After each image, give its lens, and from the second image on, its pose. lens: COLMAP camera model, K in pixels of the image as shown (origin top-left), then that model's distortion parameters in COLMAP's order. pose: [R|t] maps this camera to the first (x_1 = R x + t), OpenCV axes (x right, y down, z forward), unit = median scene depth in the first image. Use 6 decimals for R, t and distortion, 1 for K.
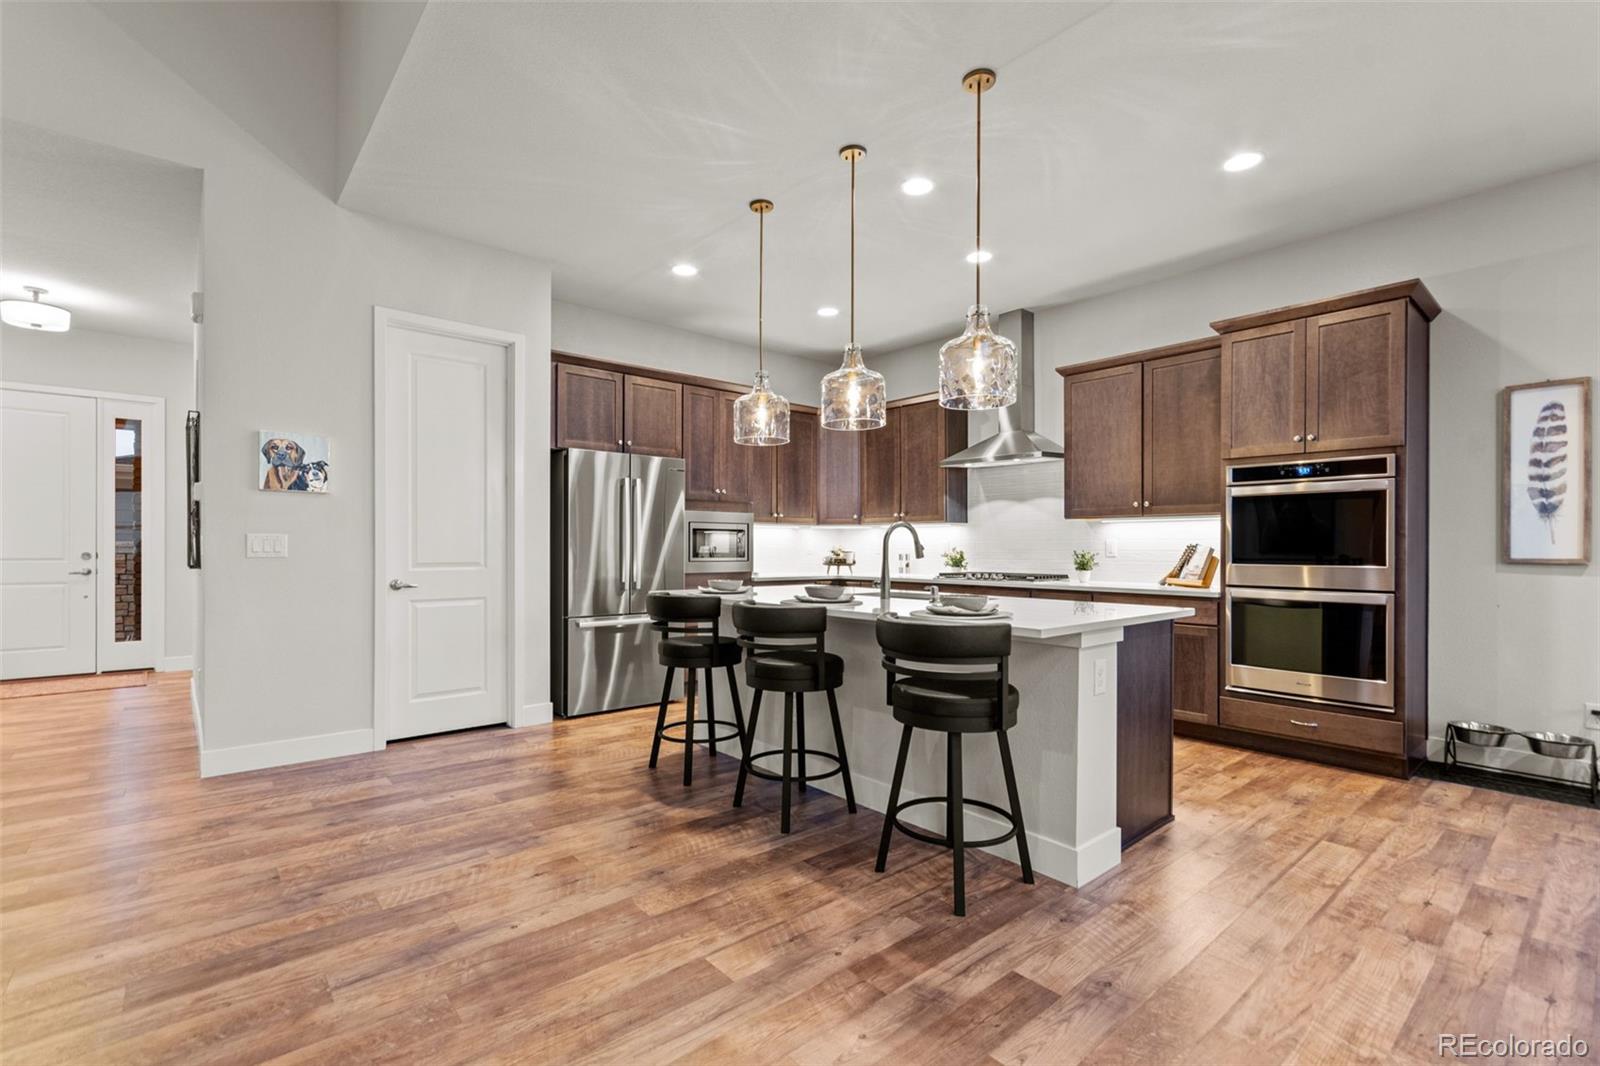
lens RADIAL K [[704.3, 0, 799.6], [0, 704.3, 556.2], [0, 0, 1]] dist [0.005927, -0.002930]
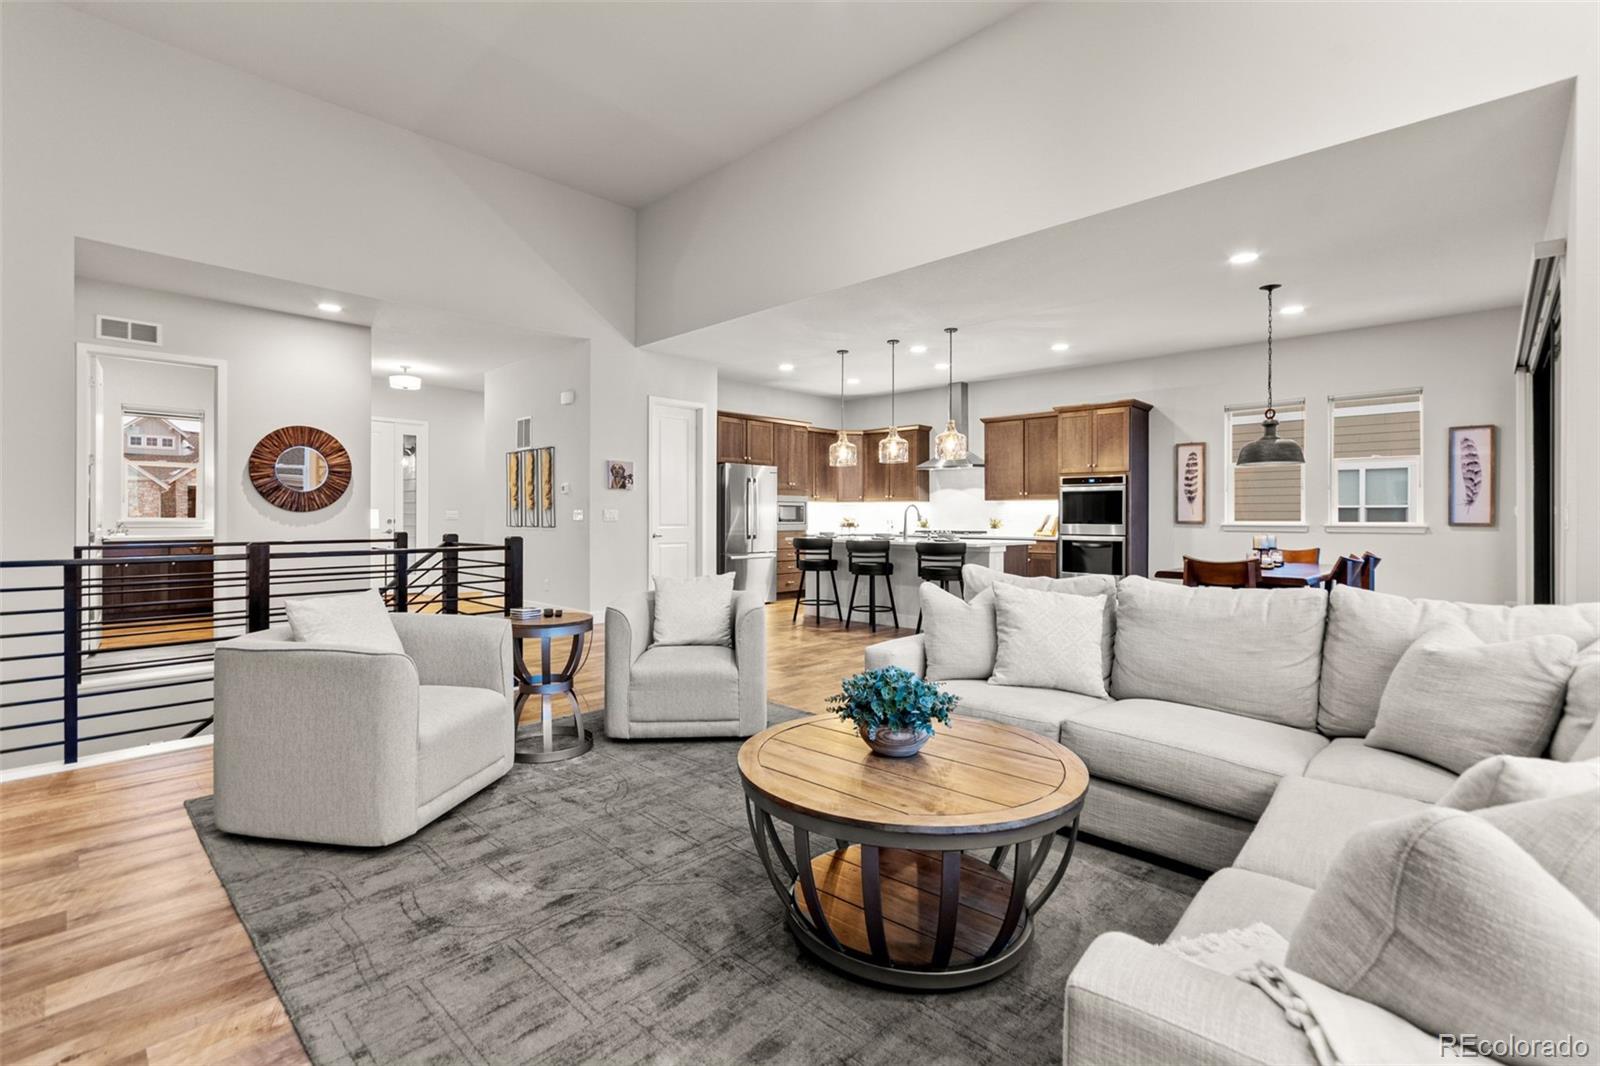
lens RADIAL K [[704.3, 0, 792.3], [0, 704.3, 527.4], [0, 0, 1]] dist [0.005927, -0.002930]
pose [[0.996109, -0.002119, 0.088099, -0.413252], [0.001847, 0.999993, 0.003168, 0.014739], [-0.088105, -0.002993, 0.996107, -1.131962]]
